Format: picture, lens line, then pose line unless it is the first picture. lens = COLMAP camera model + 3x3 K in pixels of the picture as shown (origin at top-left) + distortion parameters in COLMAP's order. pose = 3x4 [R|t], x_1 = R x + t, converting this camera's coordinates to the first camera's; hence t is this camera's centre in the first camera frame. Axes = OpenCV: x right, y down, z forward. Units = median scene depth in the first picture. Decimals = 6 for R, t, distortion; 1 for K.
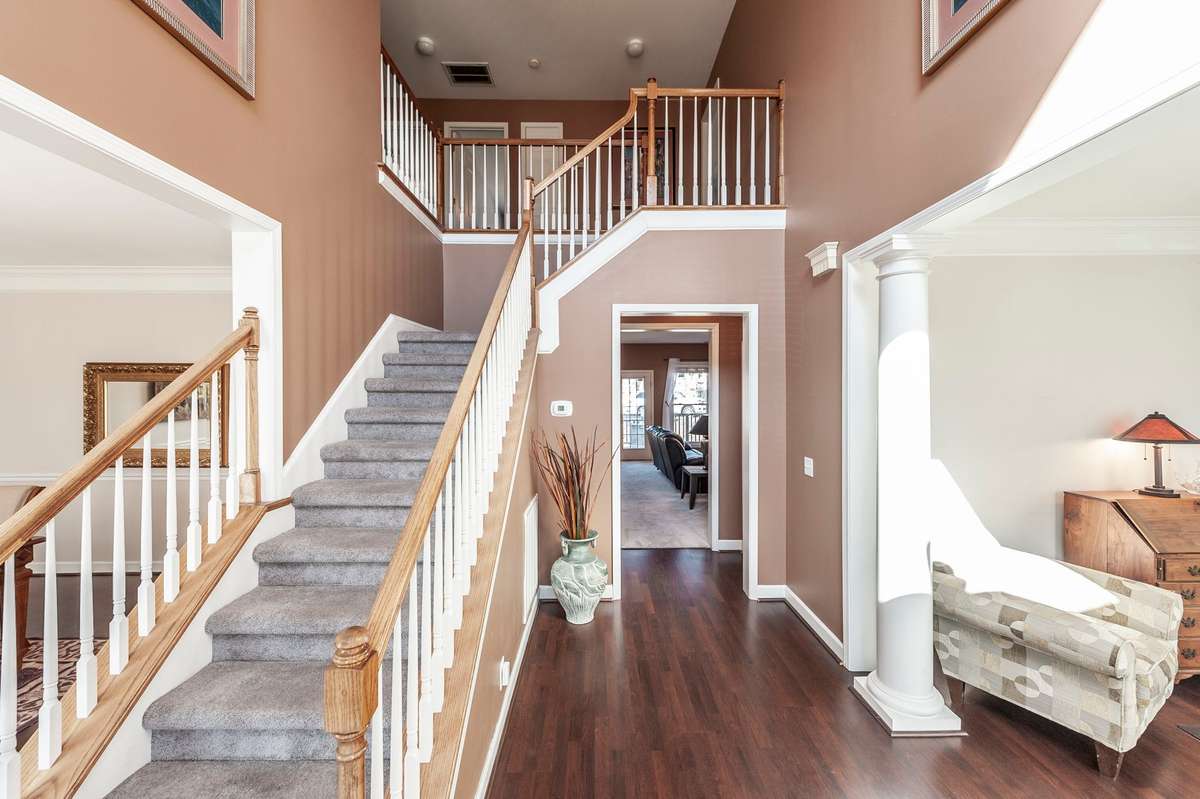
lens RADIAL K [[468.7, 0, 601.6], [0, 468.7, 393.5], [0, 0, 1]] dist [0.004257, 0.000186]
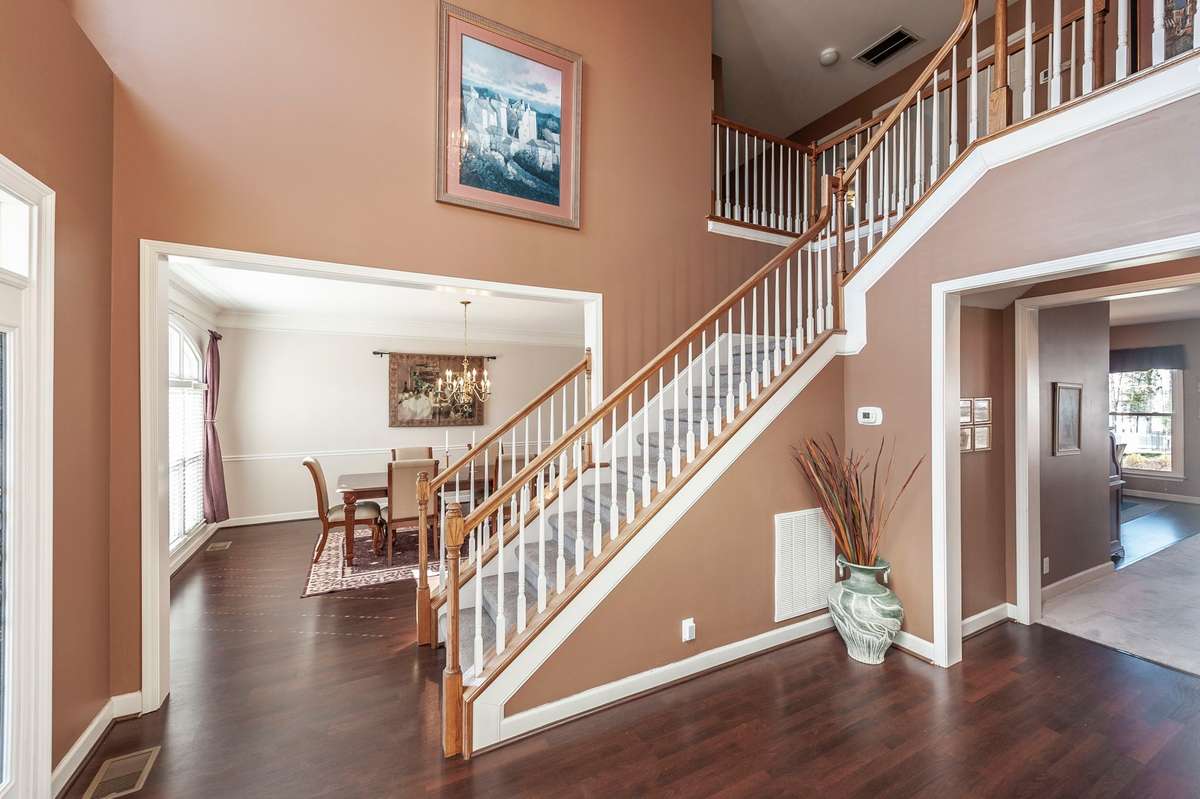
lens RADIAL K [[471.1, 0, 599.5], [0, 471.1, 399.7], [0, 0, 1]] dist [-0.001353, -0.000158]
pose [[0.460553, 0.002698, -0.887628, 0.467322], [-0.002689, 0.999995, 0.001645, 0.001740], [0.887628, 0.001629, 0.460558, 0.147452]]
